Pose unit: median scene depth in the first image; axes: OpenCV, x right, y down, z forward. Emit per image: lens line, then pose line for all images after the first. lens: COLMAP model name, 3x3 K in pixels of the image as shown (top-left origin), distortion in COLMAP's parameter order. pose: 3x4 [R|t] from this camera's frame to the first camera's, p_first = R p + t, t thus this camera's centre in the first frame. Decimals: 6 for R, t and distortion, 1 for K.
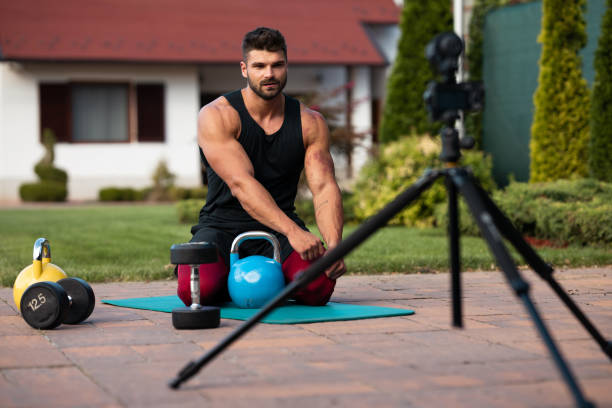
lens RADIAL K [[1517.6, 0, 324.2], [0, 1517.6, 205.2], [0, 0, 1]] dist [0.052987, 0.044580]
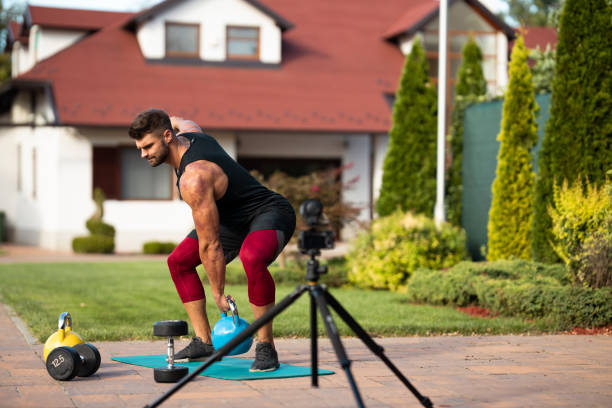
lens RADIAL K [[1441.0, 0, 318.5], [0, 1441.0, 204.4], [0, 0, 1]] dist [0.076991, -0.135319]
pose [[0.999315, 0.016461, -0.033141, 0.047054], [-0.017536, 0.999321, -0.032393, -0.021049], [0.032585, 0.032952, 0.998926, -0.166298]]
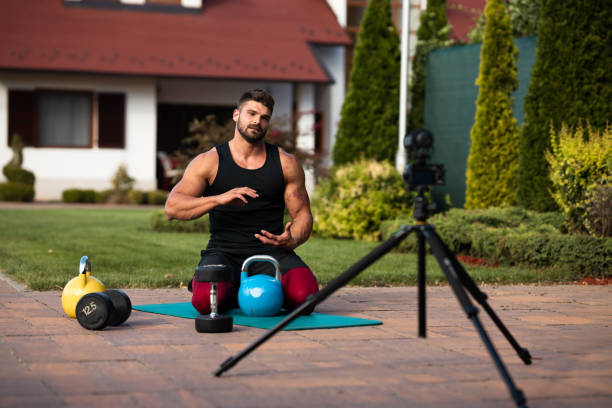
lens RADIAL K [[1441.0, 0, 318.5], [0, 1441.0, 204.4], [0, 0, 1]] dist [0.076991, -0.135319]
pose [[0.998824, 0.027273, 0.040093, -0.024111], [-0.027238, 0.999628, -0.001435, -0.013680], [-0.040117, 0.000341, 0.999195, -0.110265]]
